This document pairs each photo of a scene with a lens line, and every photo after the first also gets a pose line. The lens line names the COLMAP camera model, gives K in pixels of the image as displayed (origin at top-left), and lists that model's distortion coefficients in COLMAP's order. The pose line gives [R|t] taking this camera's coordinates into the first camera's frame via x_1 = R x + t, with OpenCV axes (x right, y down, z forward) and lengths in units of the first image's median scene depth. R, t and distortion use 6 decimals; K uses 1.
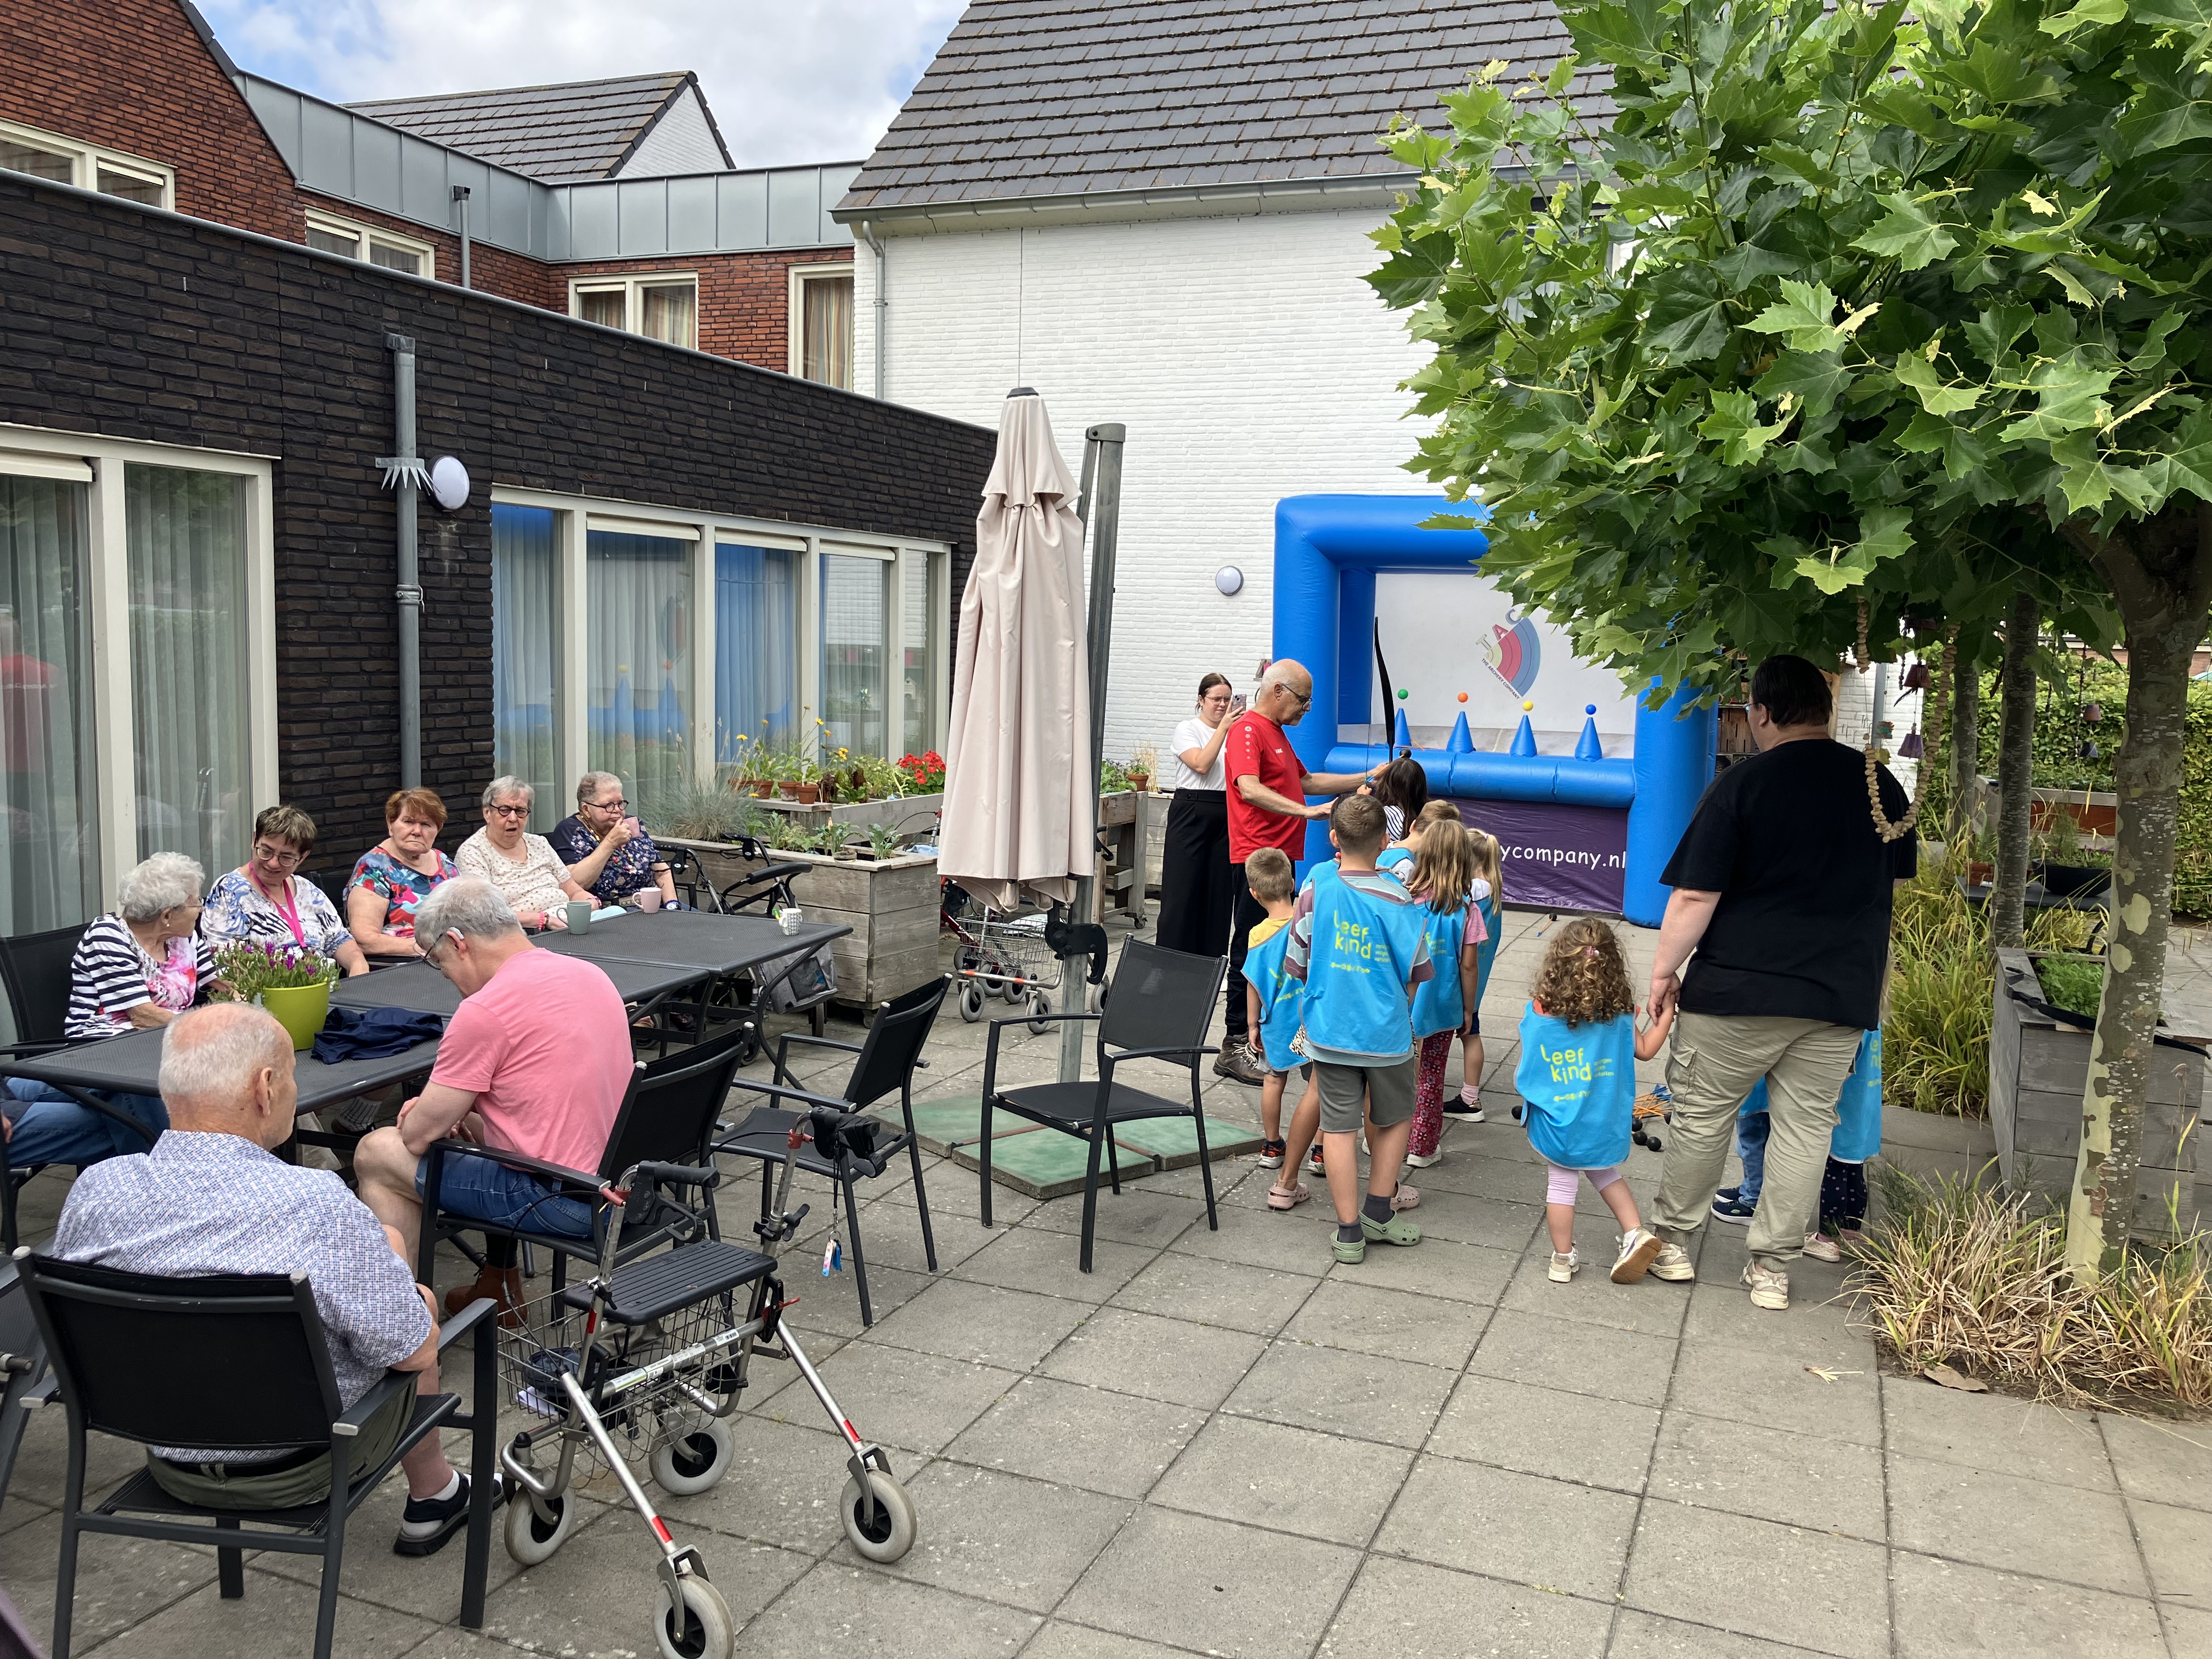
lens RADIAL K [[1818.4, 0, 1104.2], [0, 1818.4, 811.0], [0, 0, 1]] dist [-0.003831, 0.018950]
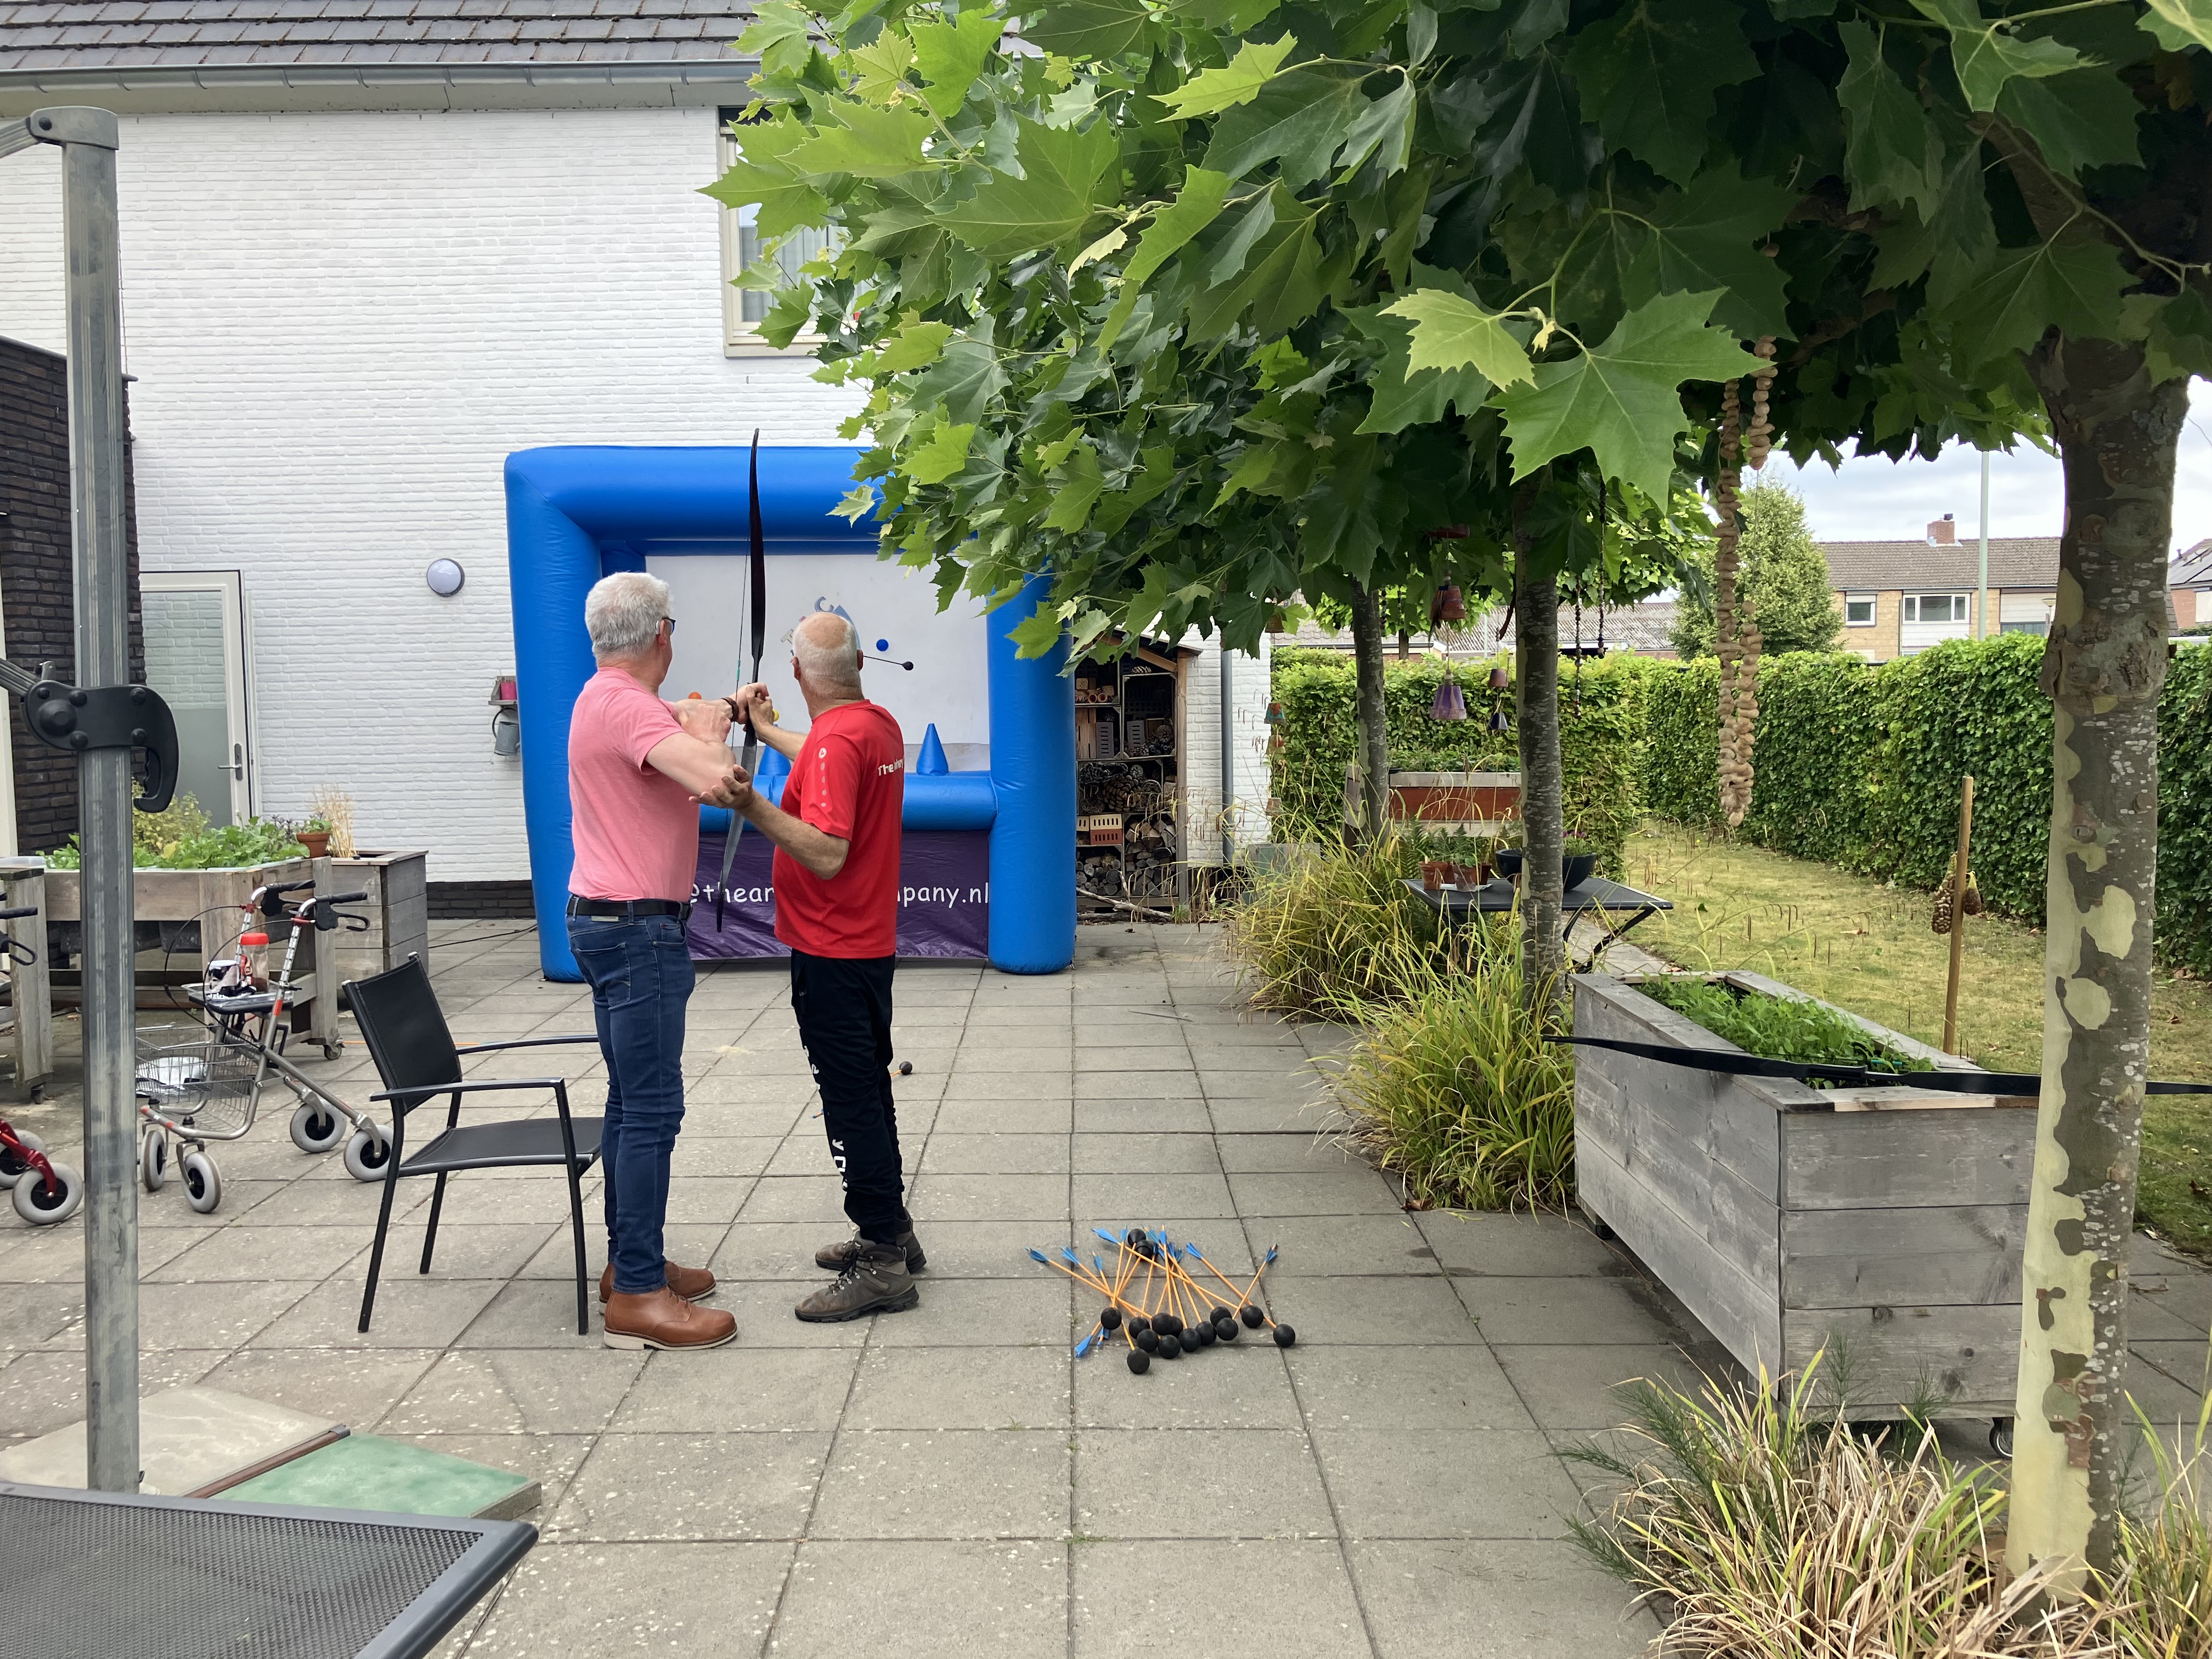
lens RADIAL K [[1796.0, 0, 1089.1], [0, 1796.0, 834.6], [0, 0, 1]] dist [0.003820, 0.003267]
pose [[0.921976, -0.075838, 0.379748, 0.031552], [0.080468, 0.996750, 0.003692, 0.001133], [-0.378794, 0.027154, 0.925083, 0.268327]]
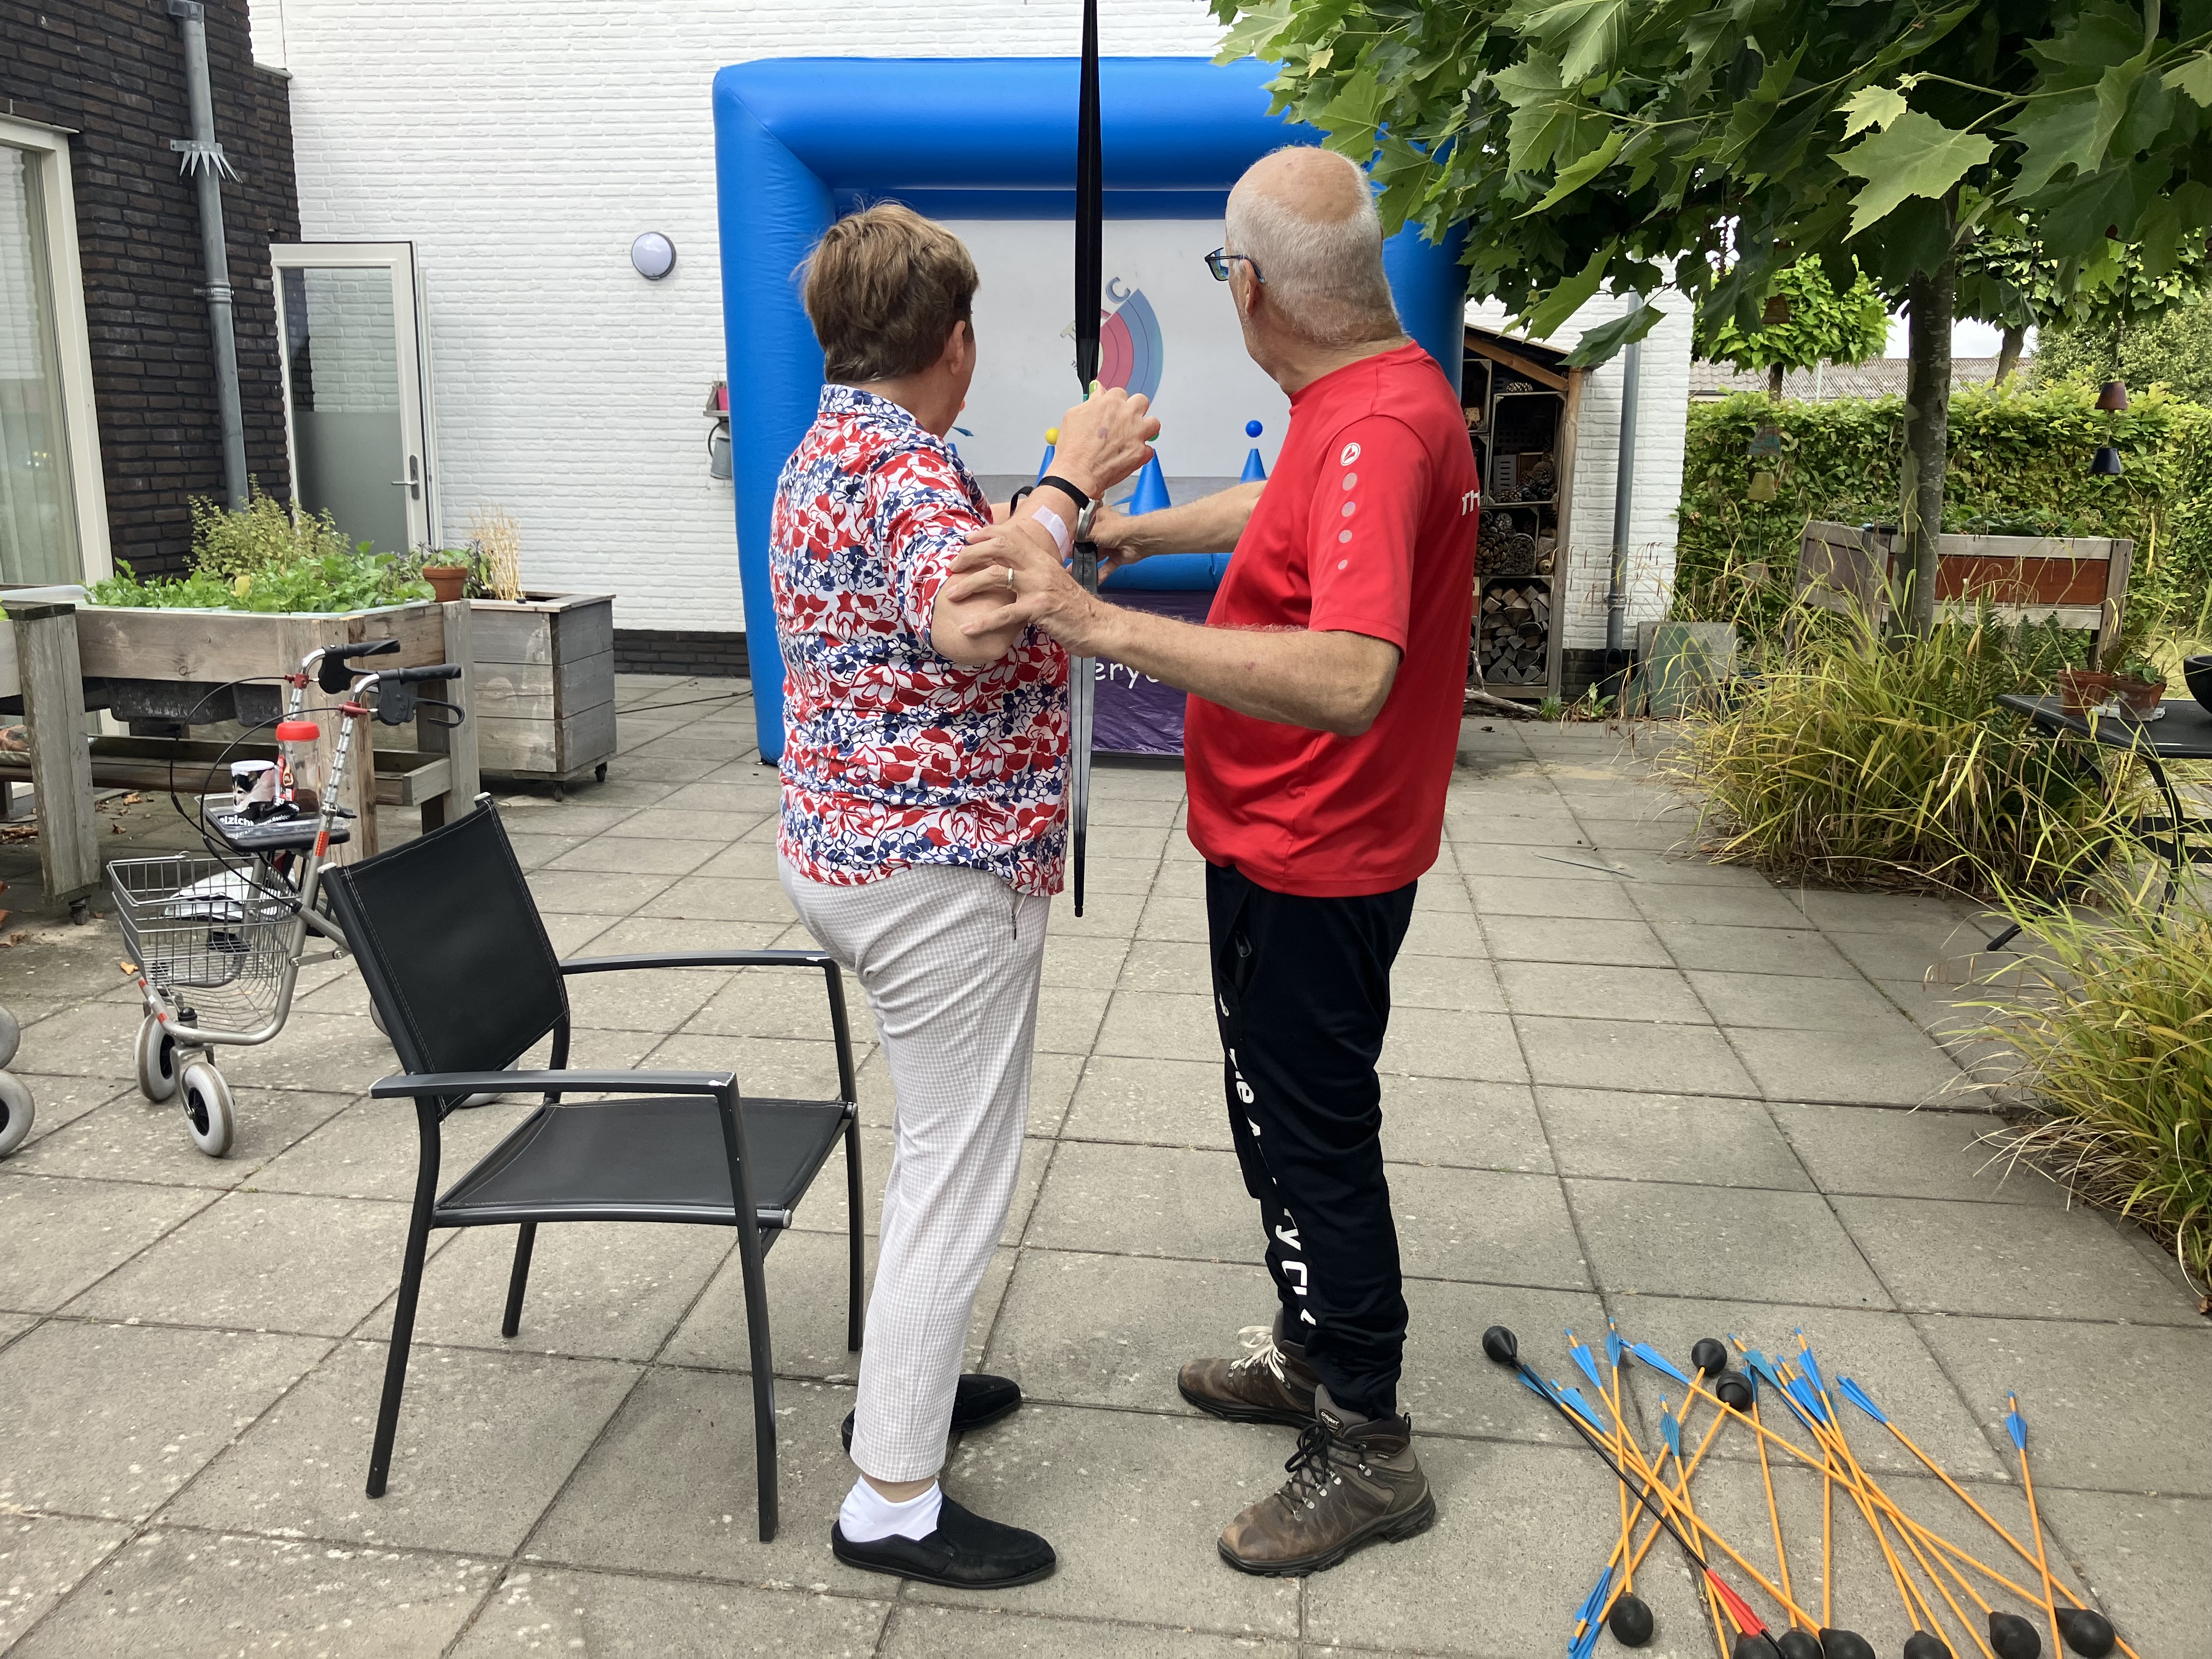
lens RADIAL K [[1818.4, 0, 1104.2], [0, 1818.4, 811.0], [0, 0, 1]] dist [-0.003831, 0.018950]
pose [[0.963485, -0.074510, 0.257187, 0.058881], [0.045453, 0.992075, 0.117137, -0.004030], [-0.263877, -0.101170, 0.959236, 0.458863]]
